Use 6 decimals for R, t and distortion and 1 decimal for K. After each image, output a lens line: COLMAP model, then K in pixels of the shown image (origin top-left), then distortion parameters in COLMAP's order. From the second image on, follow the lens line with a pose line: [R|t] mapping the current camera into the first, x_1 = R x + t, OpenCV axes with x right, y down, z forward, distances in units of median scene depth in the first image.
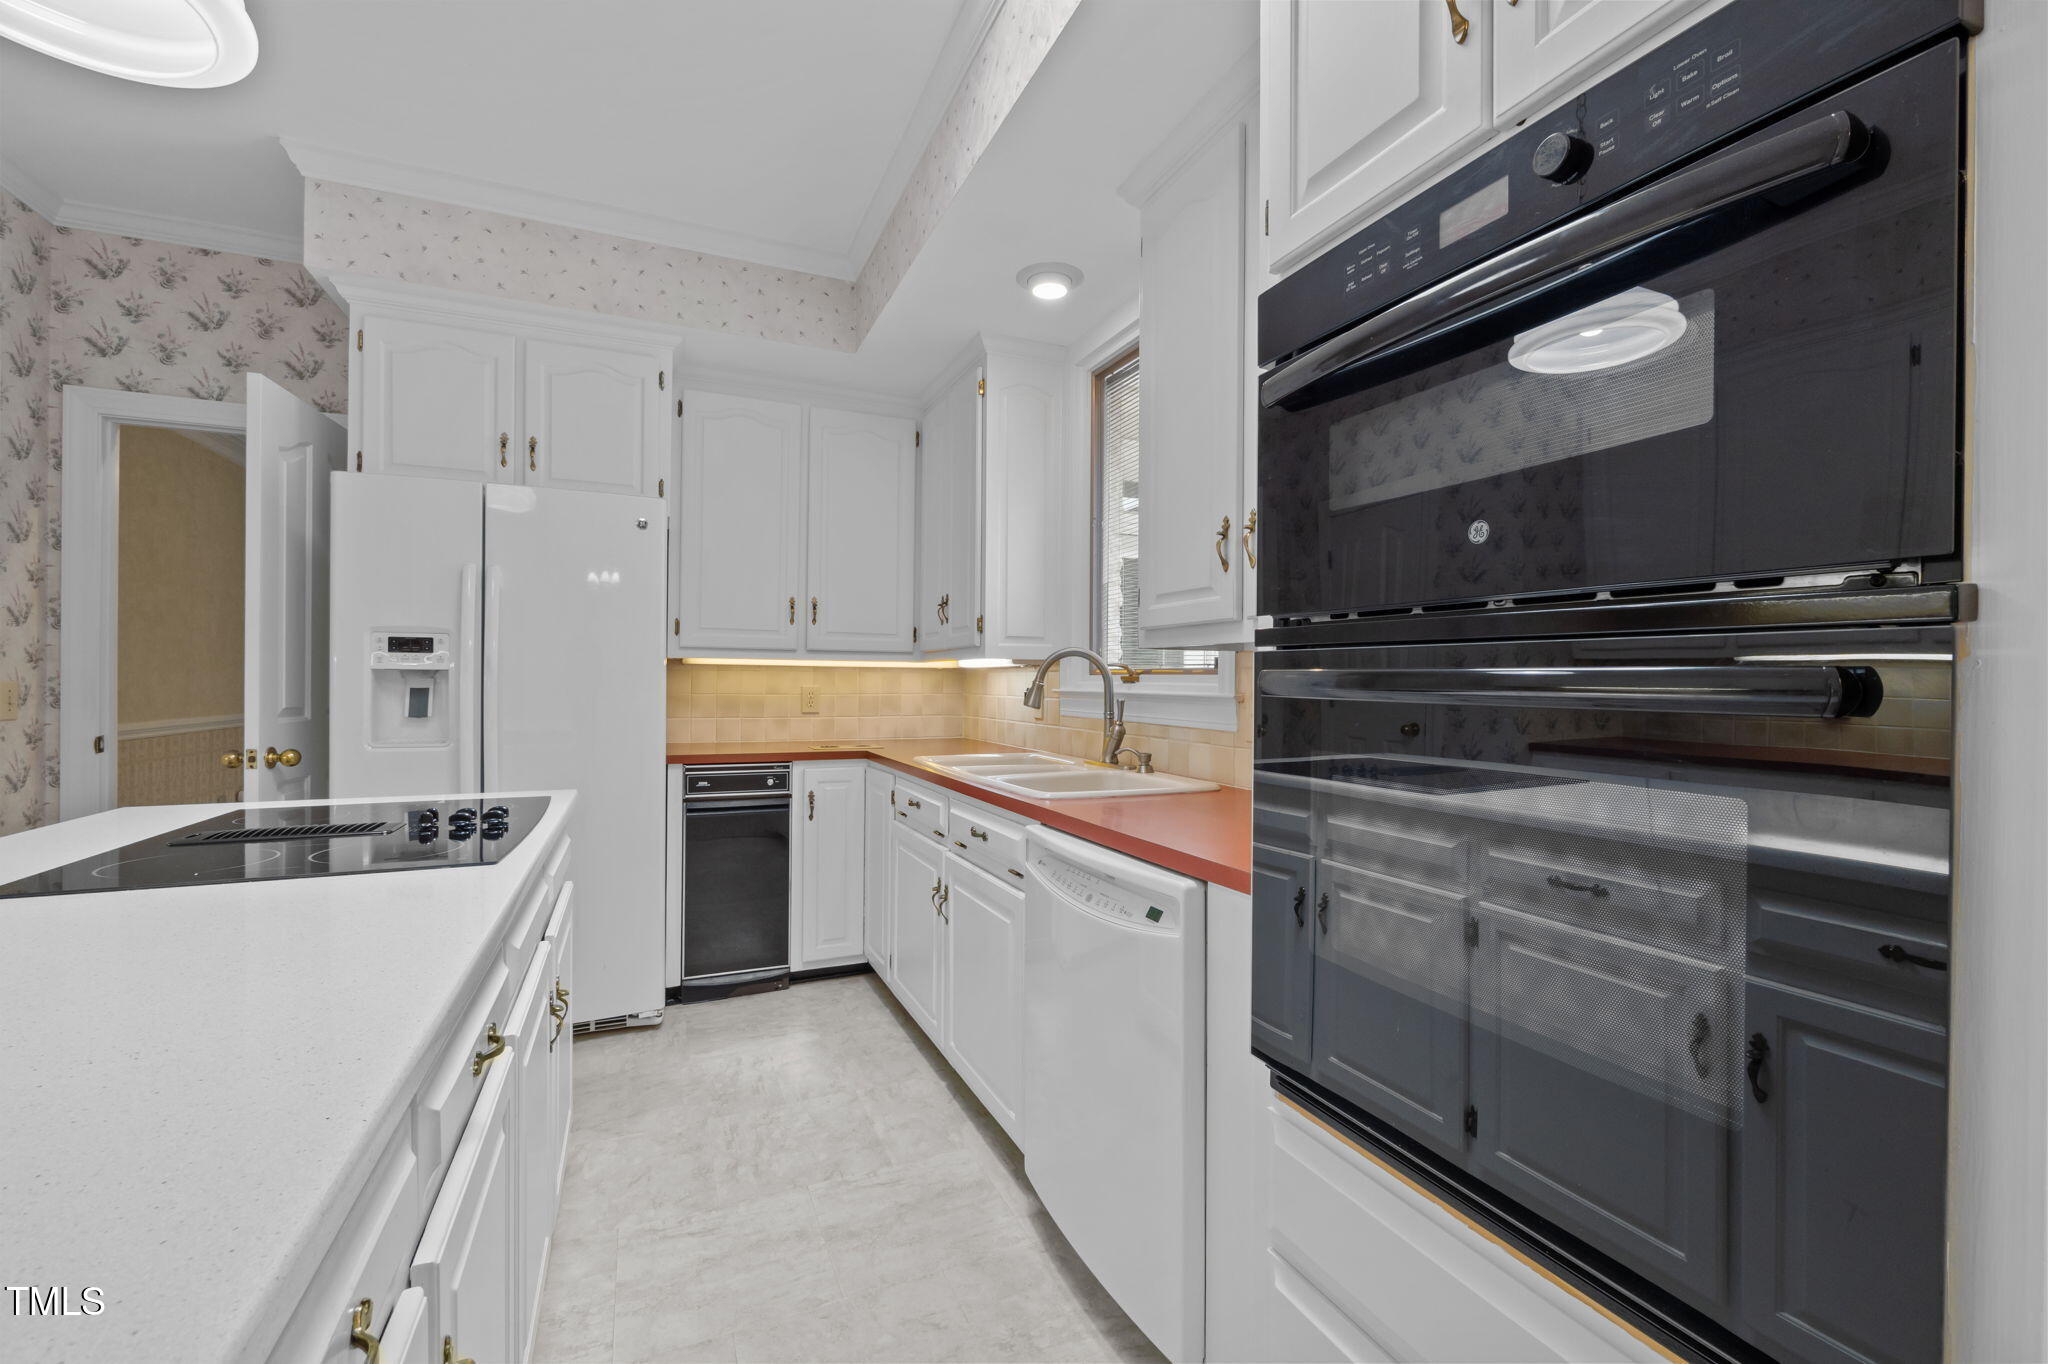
lens RADIAL K [[859.5, 0, 1027.1], [0, 859.5, 680.8], [0, 0, 1]] dist [-0.003414, -0.000245]
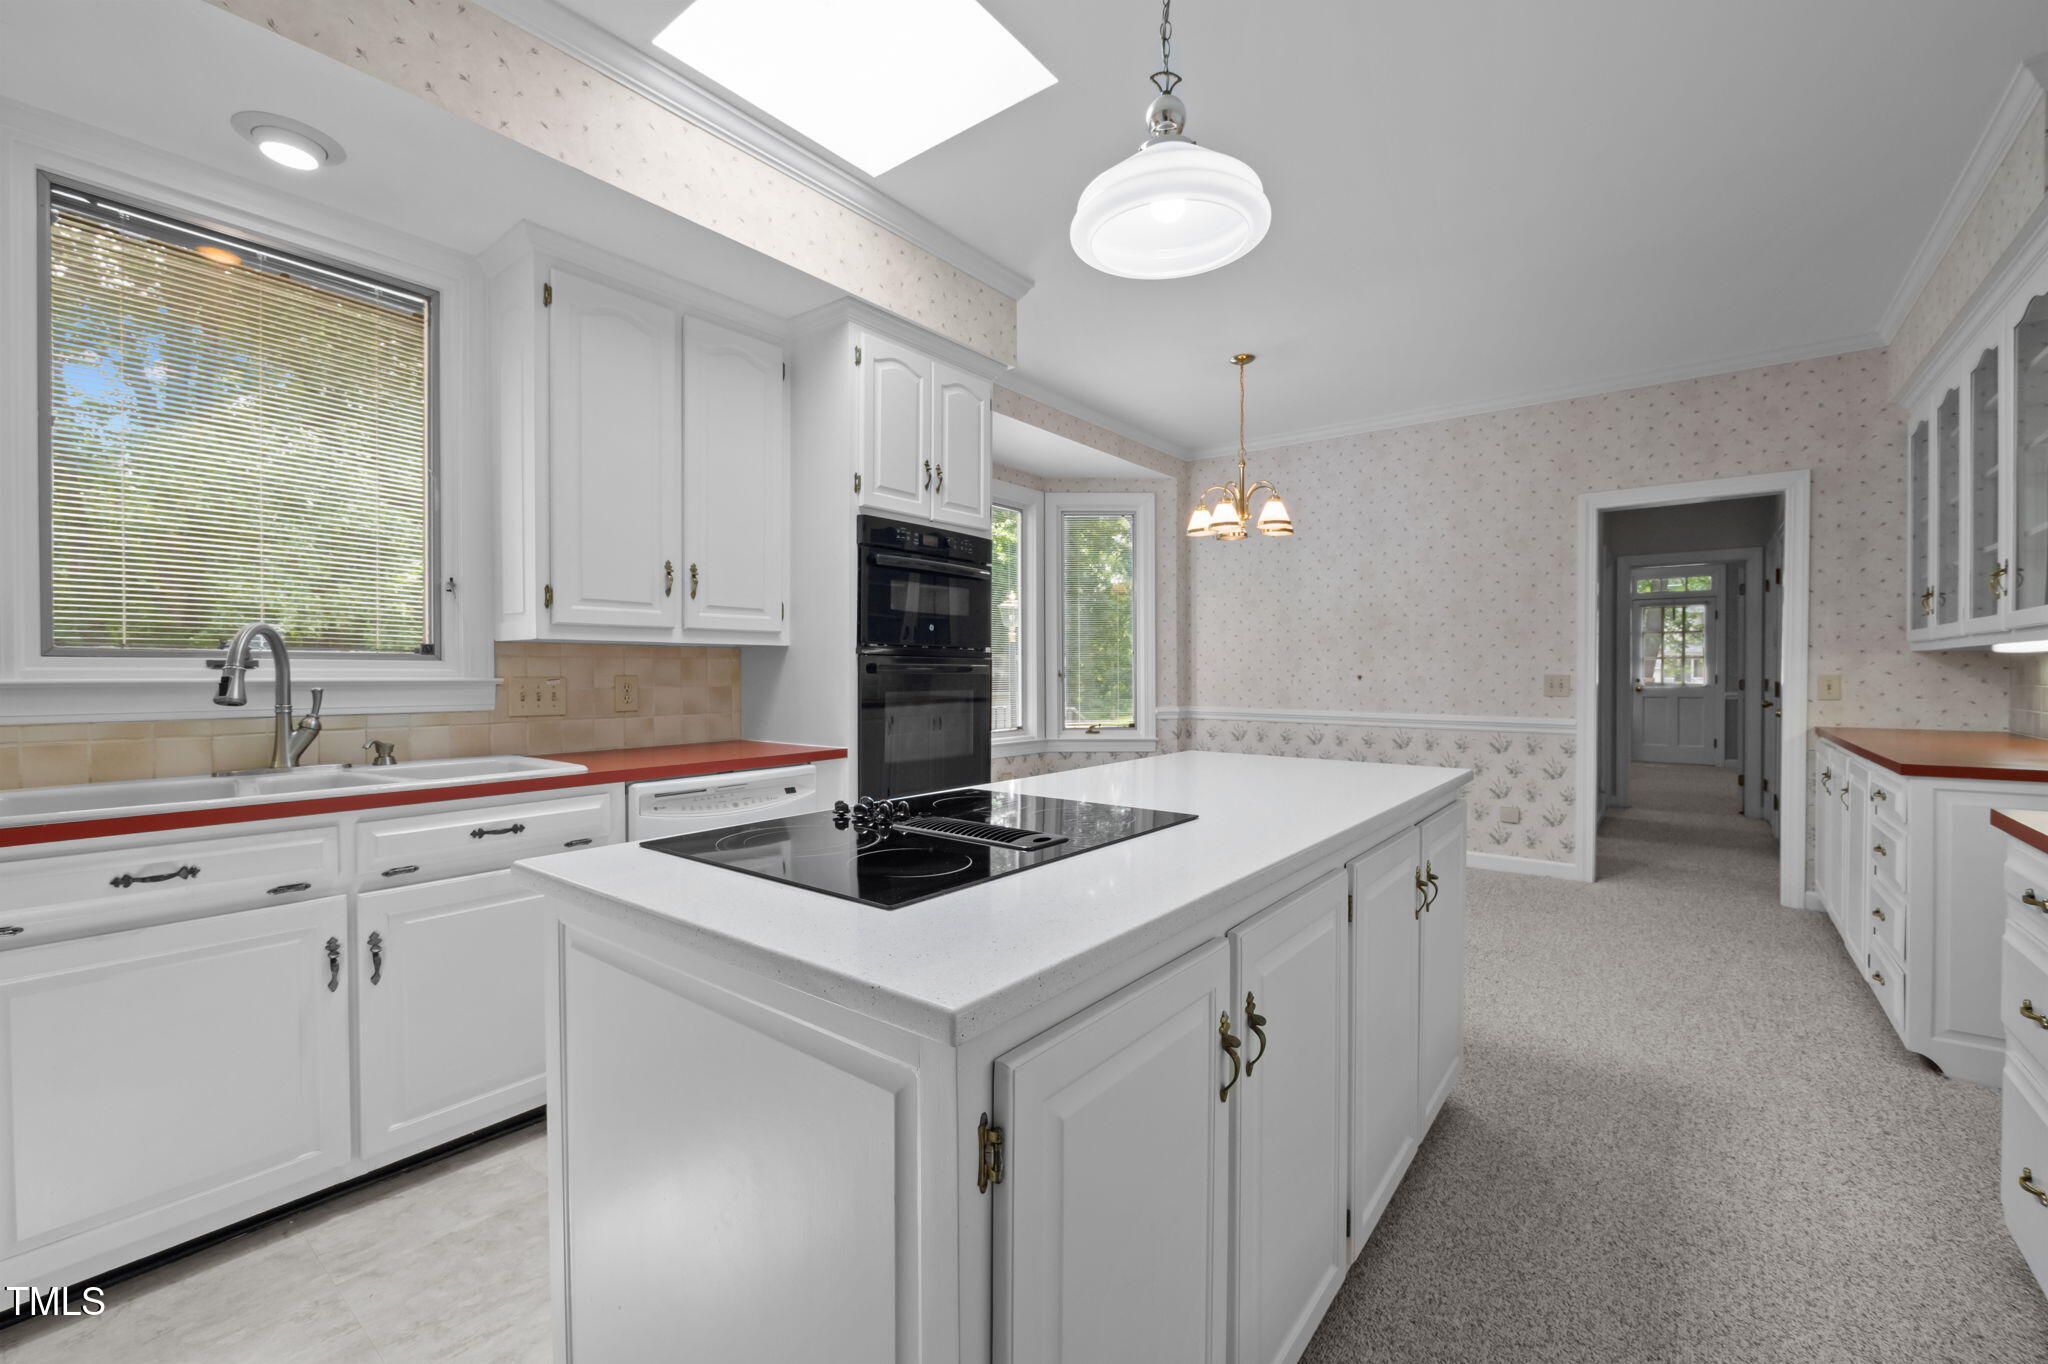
lens RADIAL K [[859.5, 0, 1024.6], [0, 859.5, 675.0], [0, 0, 1]] dist [-0.003414, -0.000245]
pose [[-0.476429, -0.011350, 0.879140, -0.950246], [-0.002195, 0.999929, 0.011719, -0.003562], [-0.879210, 0.003654, -0.476420, 0.779202]]
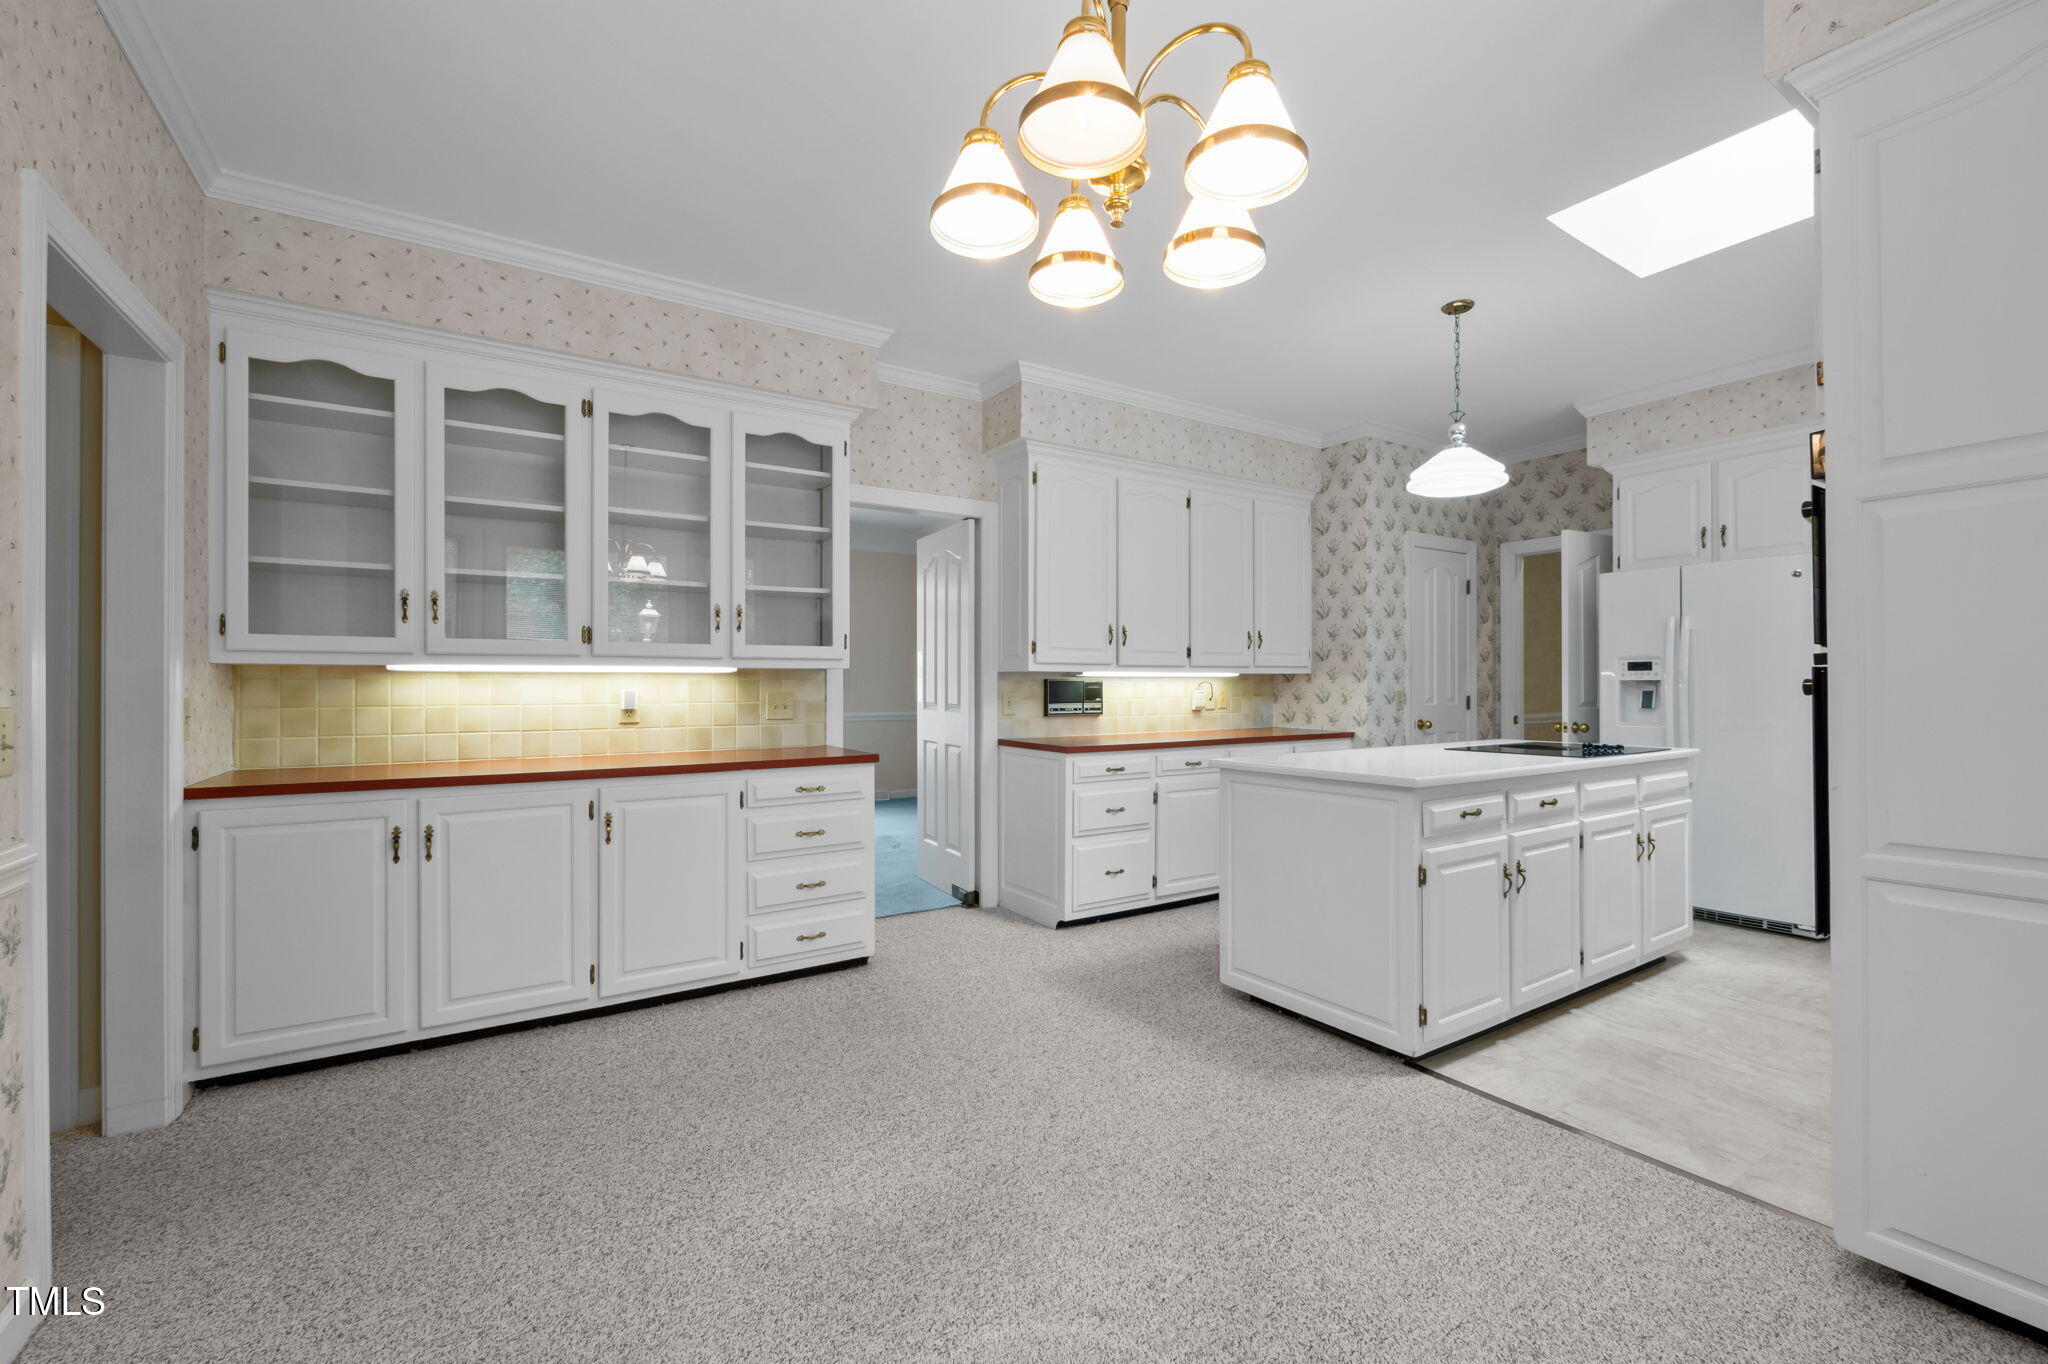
lens RADIAL K [[859.5, 0, 1027.2], [0, 859.5, 685.5], [0, 0, 1]] dist [-0.003414, -0.000245]
pose [[0.168368, -0.007009, -0.985699, 0.778958], [0.002361, 0.999975, -0.006708, 0.005573], [0.985721, -0.001197, 0.168381, -0.511567]]
